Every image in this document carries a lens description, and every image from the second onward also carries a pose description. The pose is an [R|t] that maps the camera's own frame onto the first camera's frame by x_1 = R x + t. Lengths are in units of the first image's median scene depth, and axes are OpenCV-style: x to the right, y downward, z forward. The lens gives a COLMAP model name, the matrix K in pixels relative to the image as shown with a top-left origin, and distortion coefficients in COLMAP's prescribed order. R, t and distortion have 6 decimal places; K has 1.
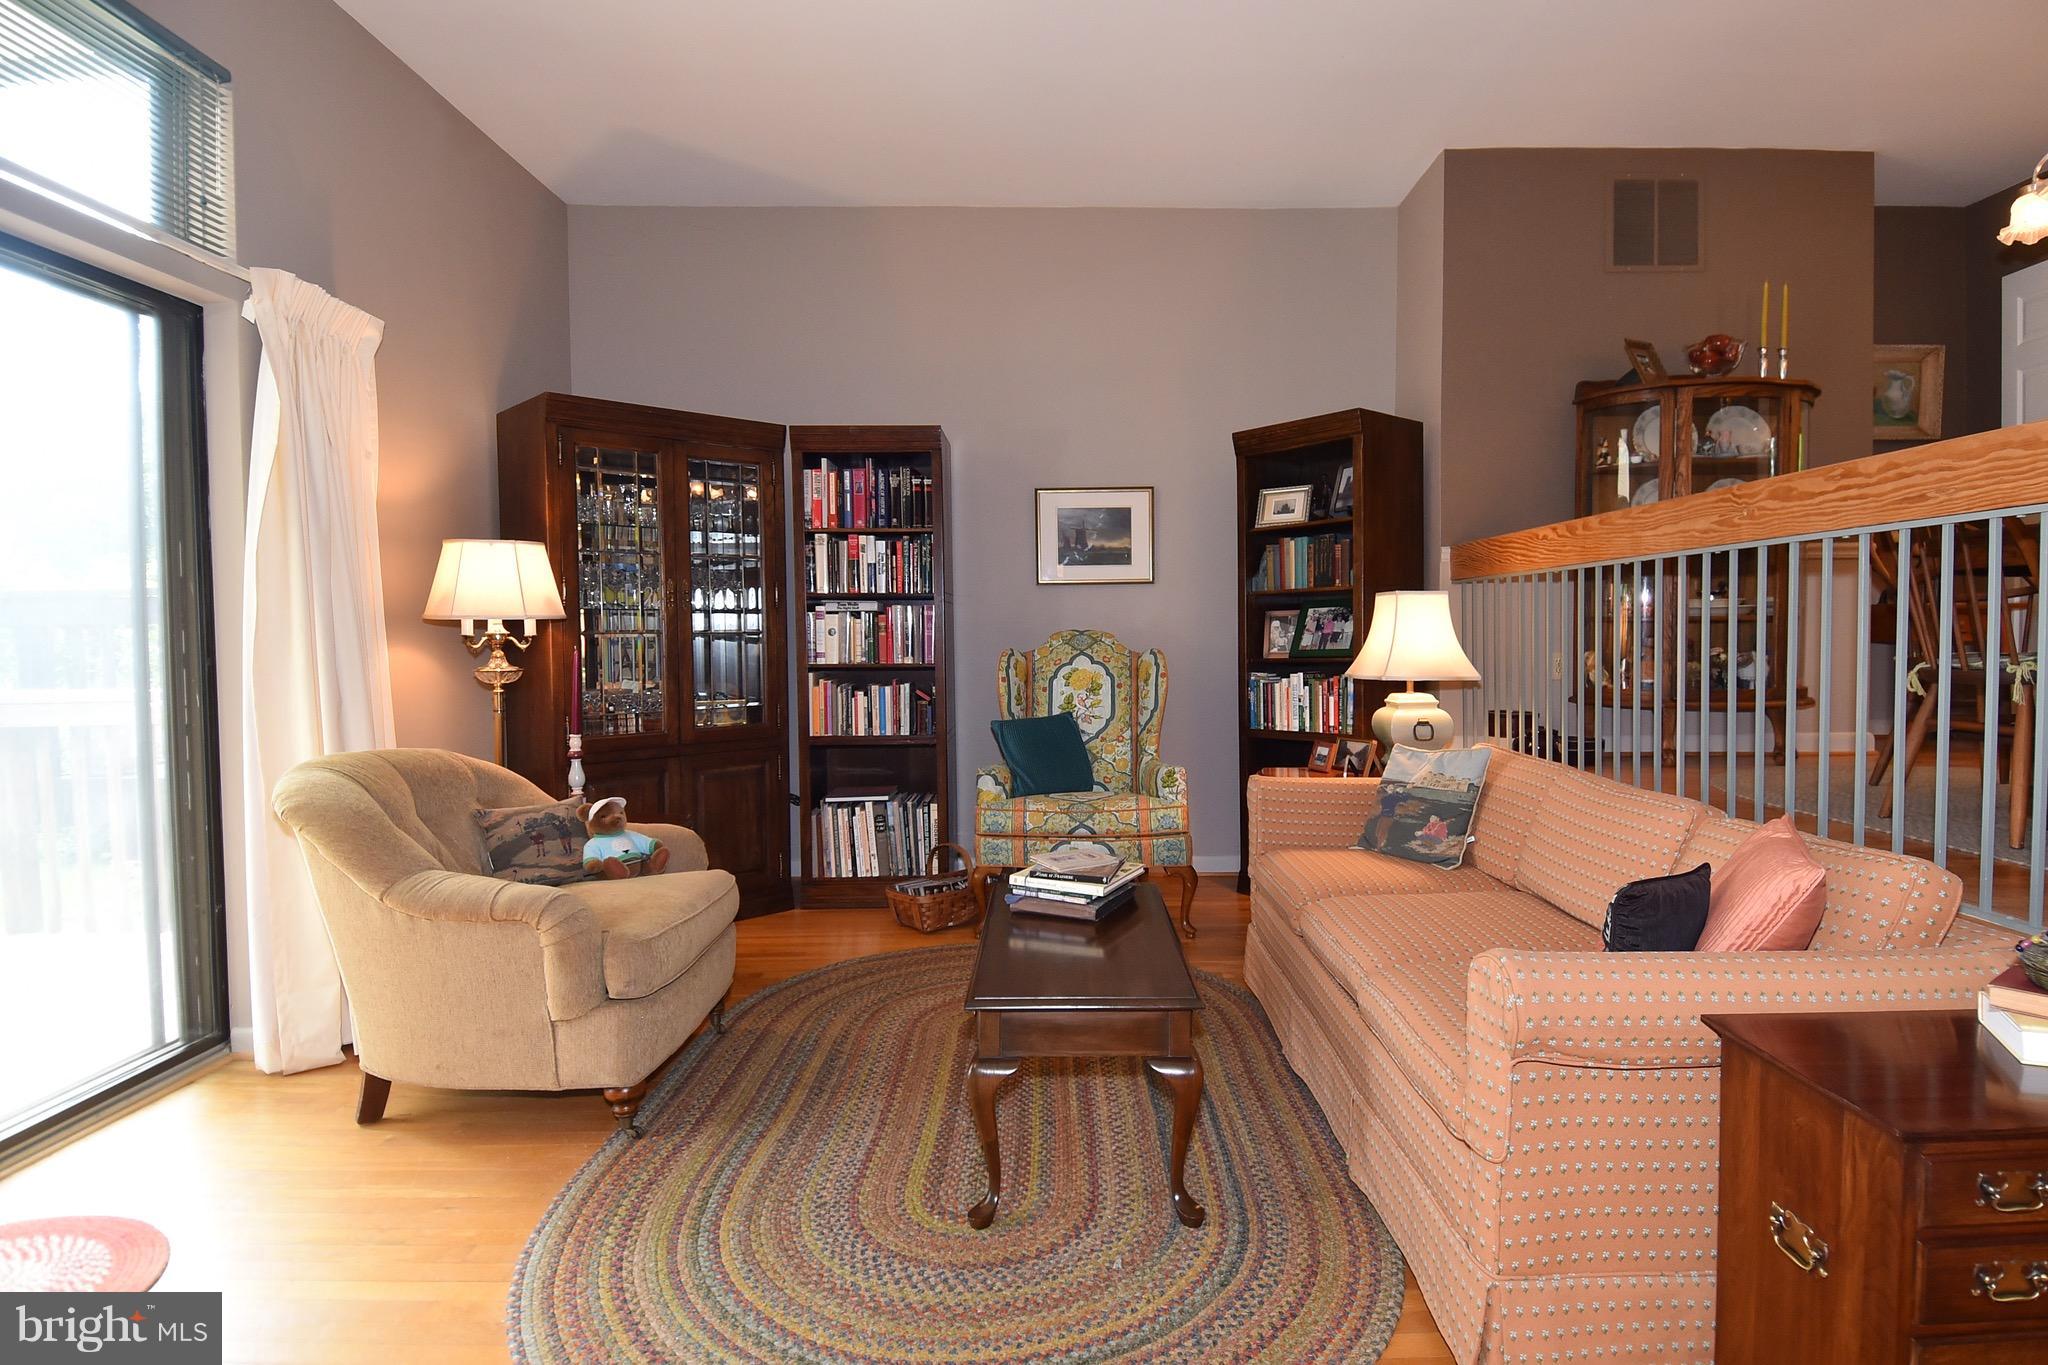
lens RADIAL K [[1068.8, 0, 1053.6], [0, 1068.8, 666.3], [0, 0, 1]] dist [0.009156, -0.014338]
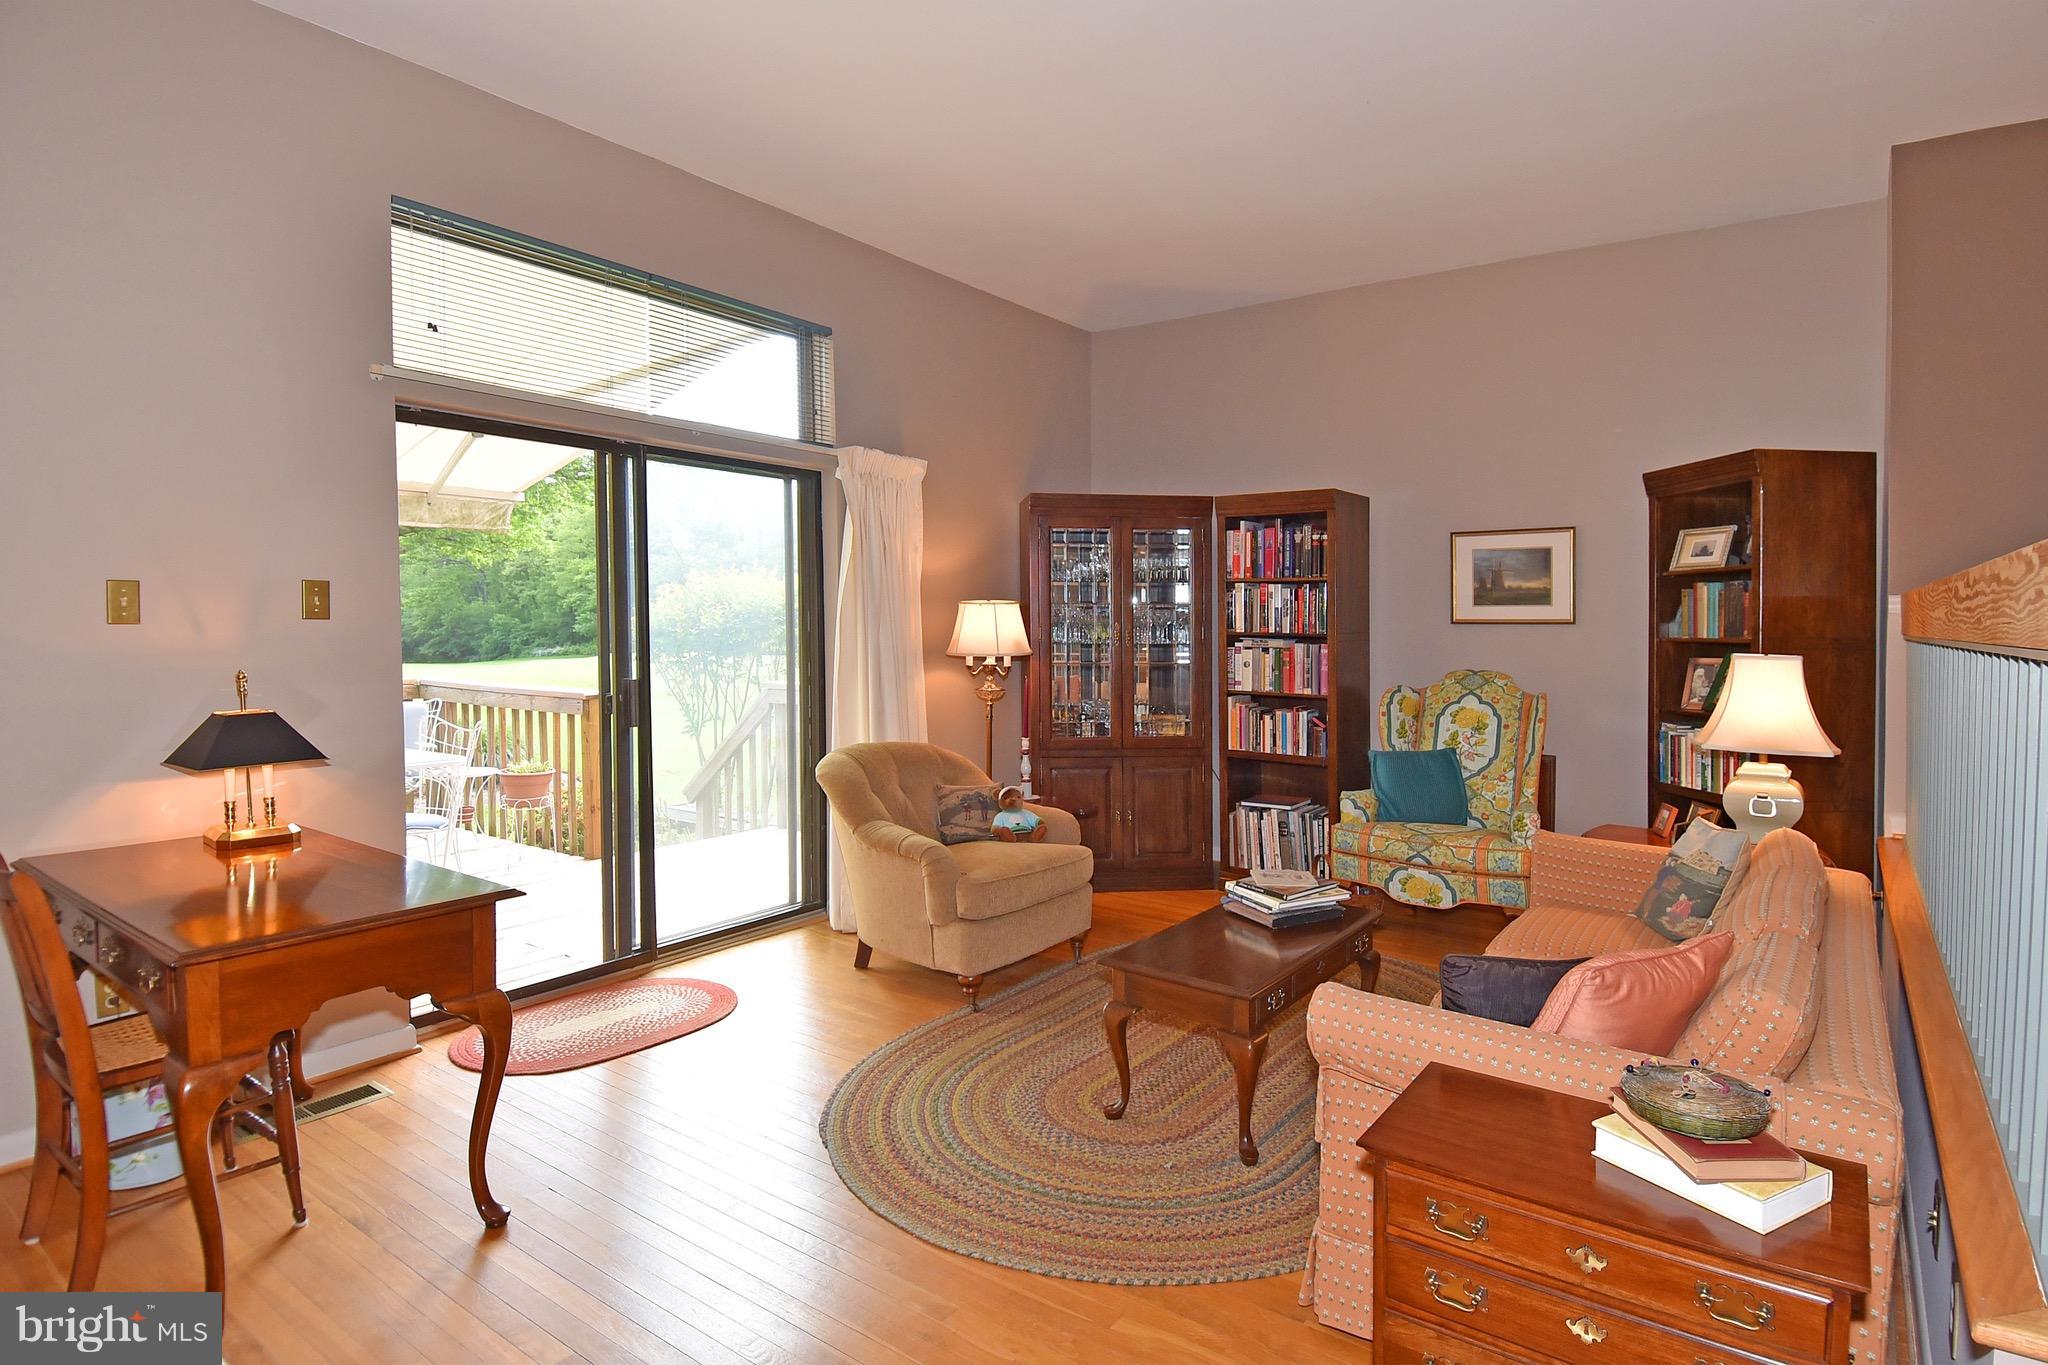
lens RADIAL K [[1068.8, 0, 1053.6], [0, 1068.8, 644.5], [0, 0, 1]] dist [0.009156, -0.014338]
pose [[0.807268, 0.029597, -0.589442, 0.334219], [-0.033314, 0.999435, 0.004560, -0.054304], [0.589244, 0.015956, 0.807798, -0.101286]]
